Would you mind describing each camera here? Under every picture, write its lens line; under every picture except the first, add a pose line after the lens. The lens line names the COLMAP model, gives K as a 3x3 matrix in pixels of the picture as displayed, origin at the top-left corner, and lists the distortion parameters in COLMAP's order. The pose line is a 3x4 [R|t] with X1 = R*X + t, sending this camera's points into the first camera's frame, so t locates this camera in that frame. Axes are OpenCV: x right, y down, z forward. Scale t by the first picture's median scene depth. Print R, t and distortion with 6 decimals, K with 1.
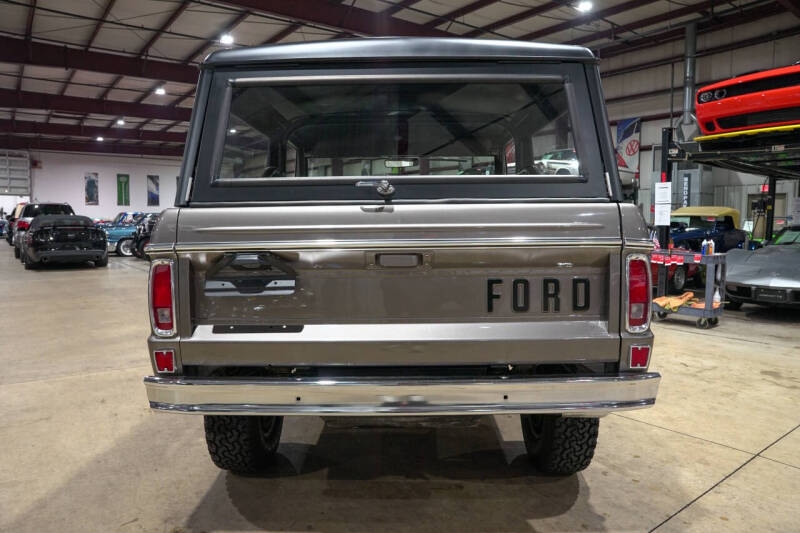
lens RADIAL K [[544.5, 0, 400.0], [0, 544.5, 266.5], [0, 0, 1]] dist [-0.140753, 0.111561]
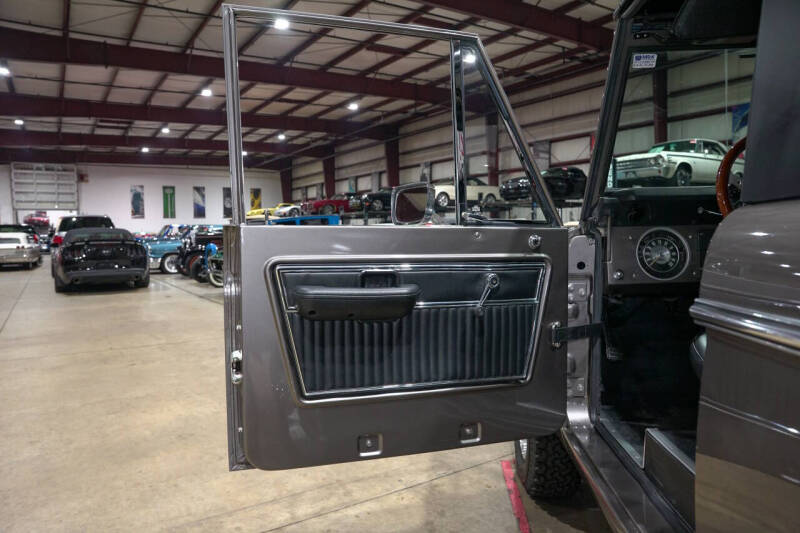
lens RADIAL K [[548.8, 0, 399.5], [0, 548.8, 263.0], [0, 0, 1]] dist [-0.145810, 0.116881]
pose [[0.996783, -0.014293, -0.078869, -0.060730], [0.012382, 0.999619, -0.024669, -0.009672], [0.079191, 0.023613, 0.996580, 0.124665]]
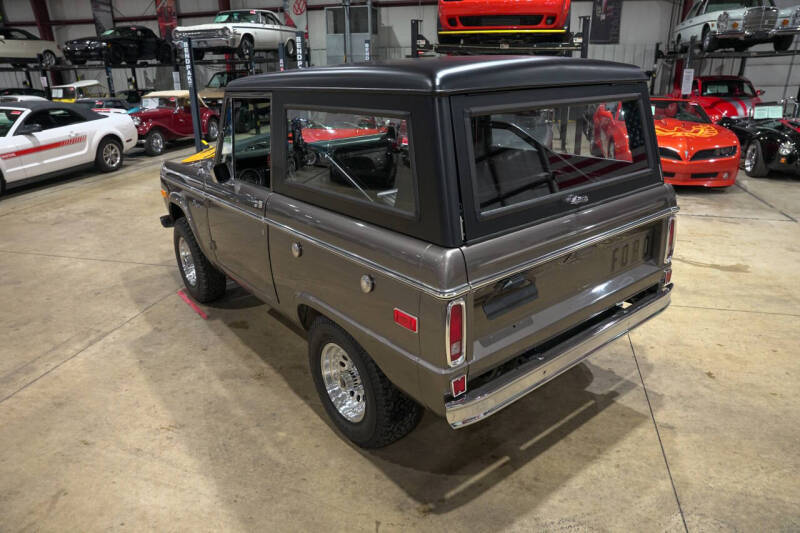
lens RADIAL K [[548.8, 0, 399.5], [0, 548.8, 263.0], [0, 0, 1]] dist [-0.145810, 0.116881]
pose [[0.784064, -0.230001, 0.576493, -0.103305], [0.069370, 0.955461, 0.286849, -0.036194], [-0.616792, -0.184917, 0.765097, 0.023251]]
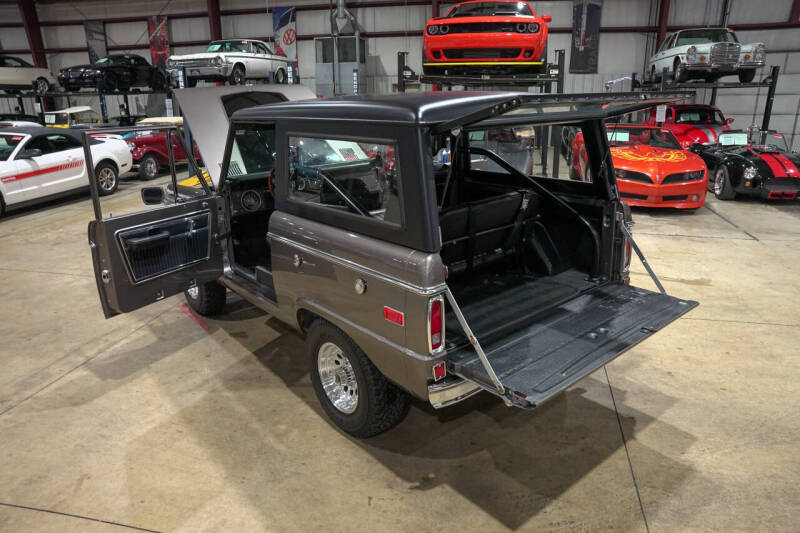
lens RADIAL K [[548.8, 0, 399.5], [0, 548.8, 263.0], [0, 0, 1]] dist [-0.145810, 0.116881]
pose [[0.769479, -0.205119, 0.604837, -0.115373], [0.066244, 0.967548, 0.243849, -0.036850], [-0.635227, -0.147570, 0.758096, 0.008469]]
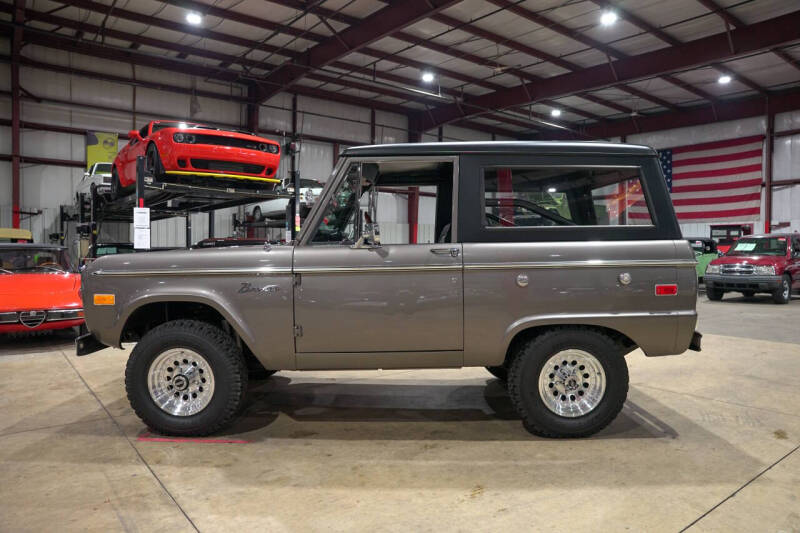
lens RADIAL K [[548.8, 0, 399.5], [0, 548.8, 263.0], [0, 0, 1]] dist [-0.145810, 0.116881]
pose [[-0.004718, -0.023499, 0.999713, -0.205448], [0.075076, 0.996894, 0.023787, -0.013321], [-0.997167, 0.075167, -0.002939, 0.182095]]
